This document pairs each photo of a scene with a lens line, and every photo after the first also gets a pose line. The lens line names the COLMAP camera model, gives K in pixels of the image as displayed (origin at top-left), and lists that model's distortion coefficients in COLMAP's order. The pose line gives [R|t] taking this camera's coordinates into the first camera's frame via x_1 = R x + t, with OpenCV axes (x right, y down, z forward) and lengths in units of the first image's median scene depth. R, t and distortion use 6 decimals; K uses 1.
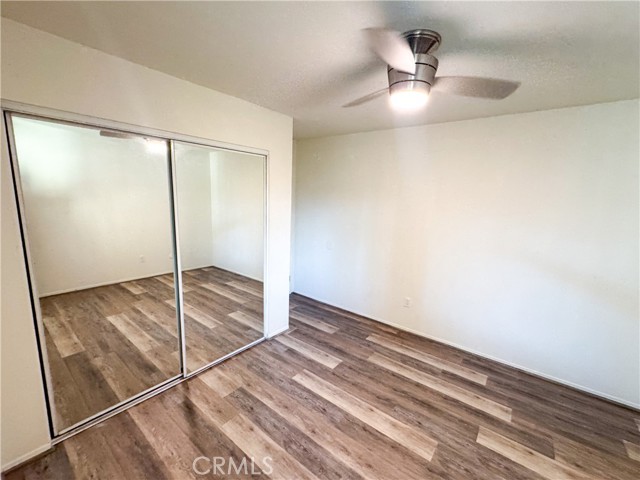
lens RADIAL K [[273.7, 0, 320.9], [0, 273.7, 240.1], [0, 0, 1]] dist [-0.002893, -0.000056]
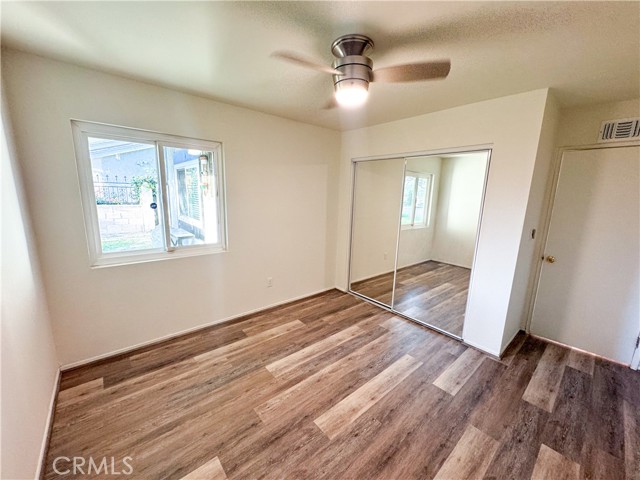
lens RADIAL K [[254.9, 0, 317.9], [0, 254.9, 241.2], [0, 0, 1]] dist [-0.004200, 0.001193]
pose [[-0.196680, 0.139620, -0.970476, 0.955687], [-0.197193, 0.963951, 0.178646, -0.052883], [0.960433, 0.226507, -0.162058, 0.757621]]
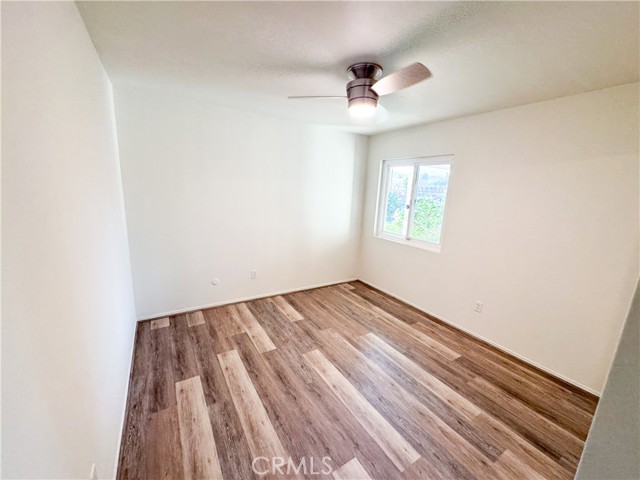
lens RADIAL K [[254.9, 0, 318.7], [0, 254.9, 239.7], [0, 0, 1]] dist [-0.004200, 0.001193]
pose [[-0.935475, -0.148135, 0.320848, 0.010078], [-0.025047, 0.933413, 0.357928, -0.232766], [-0.352505, 0.326796, -0.876895, 1.552039]]
